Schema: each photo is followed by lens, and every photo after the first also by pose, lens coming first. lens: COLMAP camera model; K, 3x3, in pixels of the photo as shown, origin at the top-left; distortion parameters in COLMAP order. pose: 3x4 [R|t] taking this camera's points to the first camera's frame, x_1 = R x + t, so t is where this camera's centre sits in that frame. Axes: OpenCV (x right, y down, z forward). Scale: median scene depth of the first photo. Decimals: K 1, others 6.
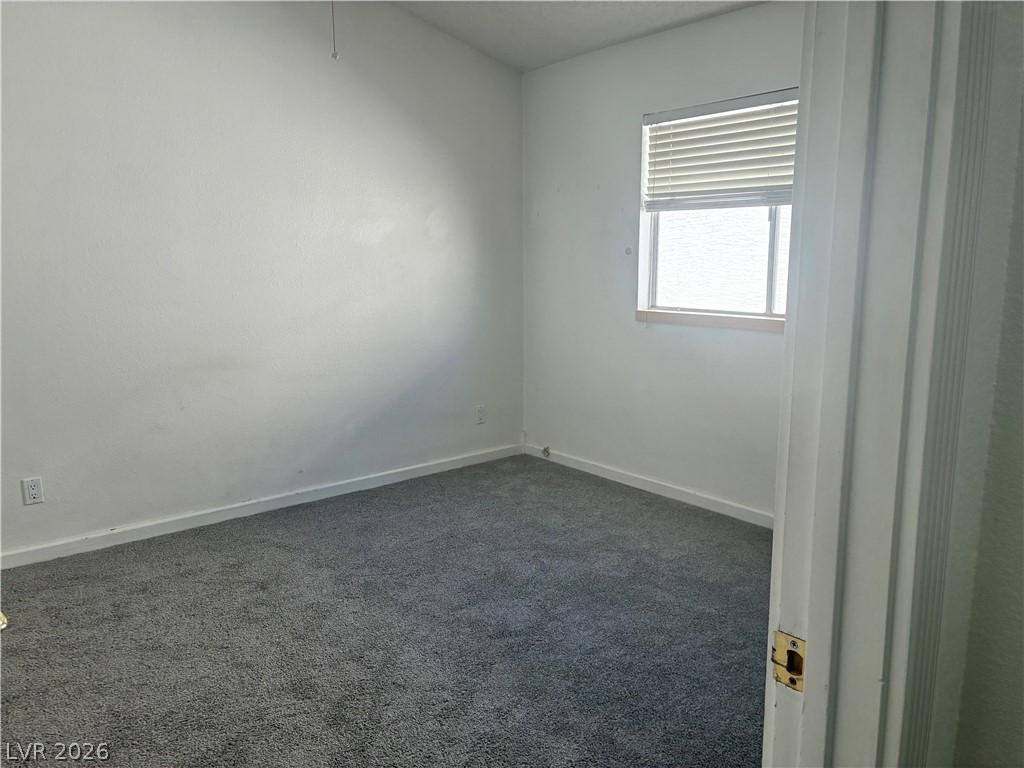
lens RADIAL K [[782.8, 0, 512.0], [0, 782.8, 384.0], [0, 0, 1]] dist [0.012163, 0.002338]
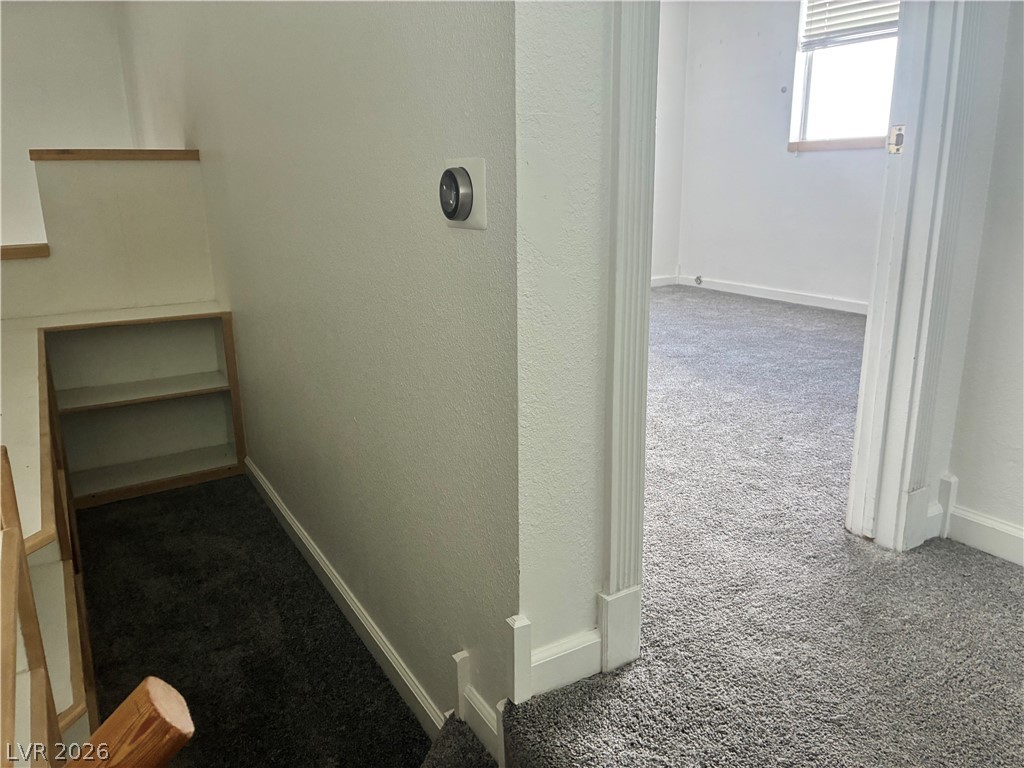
lens RADIAL K [[782.8, 0, 512.0], [0, 782.8, 384.0], [0, 0, 1]] dist [0.012163, 0.002338]
pose [[0.988002, 0.030703, -0.151361, -0.057432], [-0.016341, 0.995321, 0.095232, 0.157621], [0.153577, -0.091616, 0.983880, -0.231337]]
